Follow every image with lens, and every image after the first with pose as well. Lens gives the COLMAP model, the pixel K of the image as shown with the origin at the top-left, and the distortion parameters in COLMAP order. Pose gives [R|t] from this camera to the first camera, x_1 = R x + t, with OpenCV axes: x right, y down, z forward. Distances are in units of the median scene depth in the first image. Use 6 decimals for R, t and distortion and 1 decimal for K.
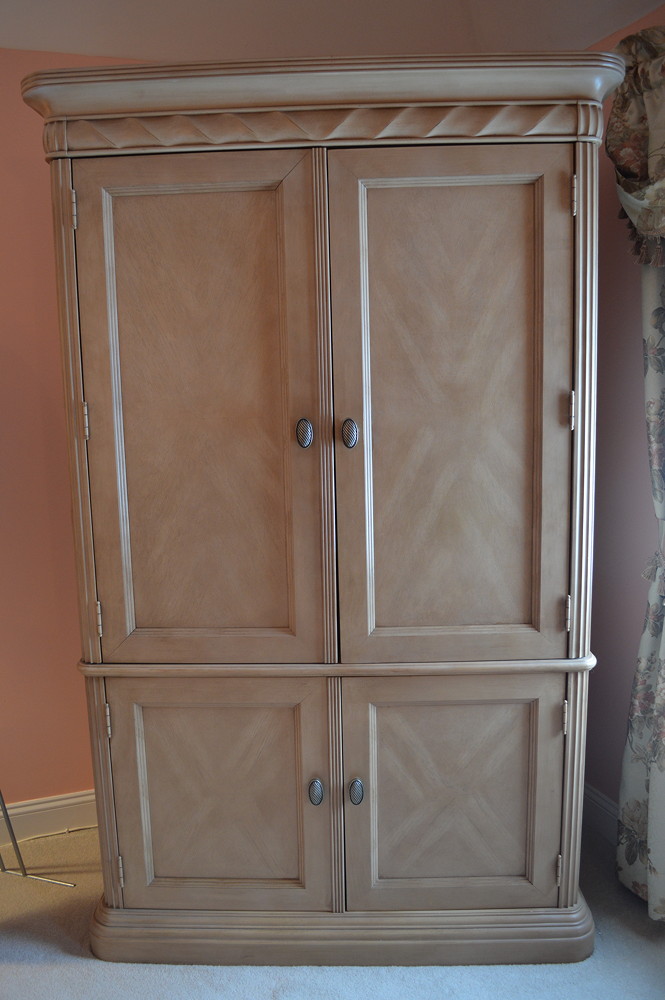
lens RADIAL K [[794.0, 0, 332.5], [0, 794.0, 500.0], [0, 0, 1]] dist [-0.089443, 0.015360]
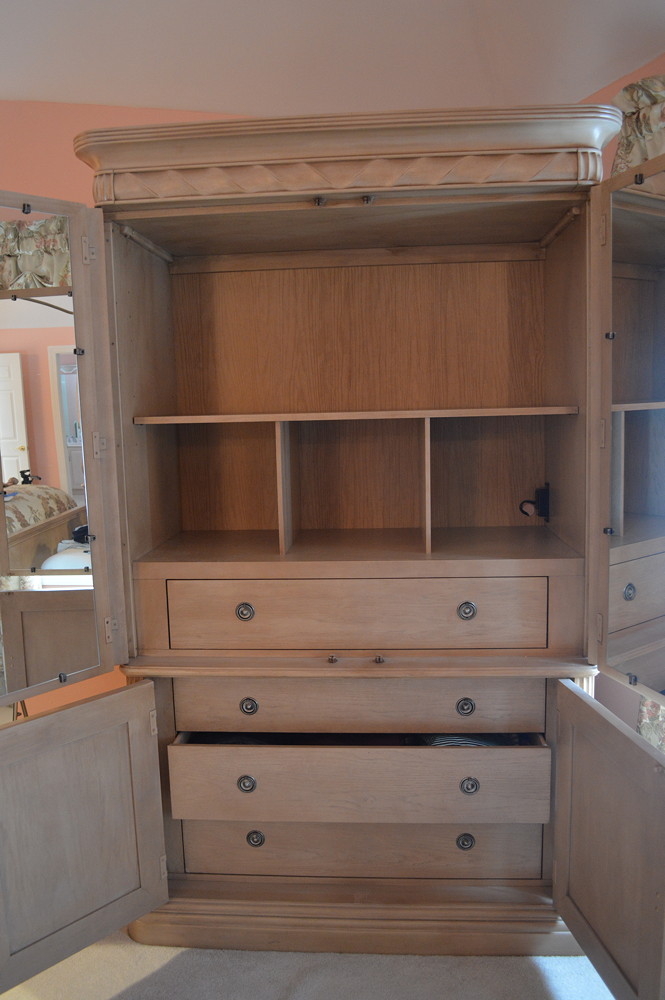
lens RADIAL K [[794.0, 0, 332.5], [0, 794.0, 500.0], [0, 0, 1]] dist [-0.089443, 0.015360]
pose [[0.998892, 0.001976, -0.047021, 0.021847], [-0.003162, 0.999678, -0.025164, 0.005941], [0.046956, 0.025285, 0.998577, -0.087348]]
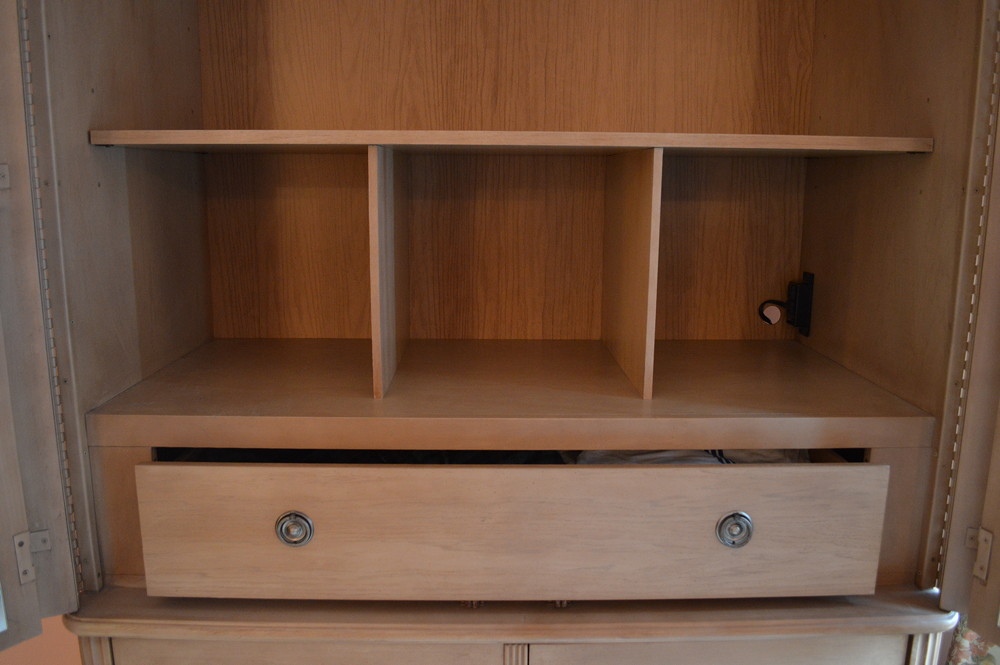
lens RADIAL K [[794.0, 0, 511.5], [0, 794.0, 328.6], [0, 0, 1]] dist [-0.089443, 0.015360]
pose [[0.998172, 0.020186, 0.056965, -0.039540], [-0.022461, 0.998964, 0.039579, -0.025770], [-0.056107, -0.040786, 0.997591, 0.461819]]
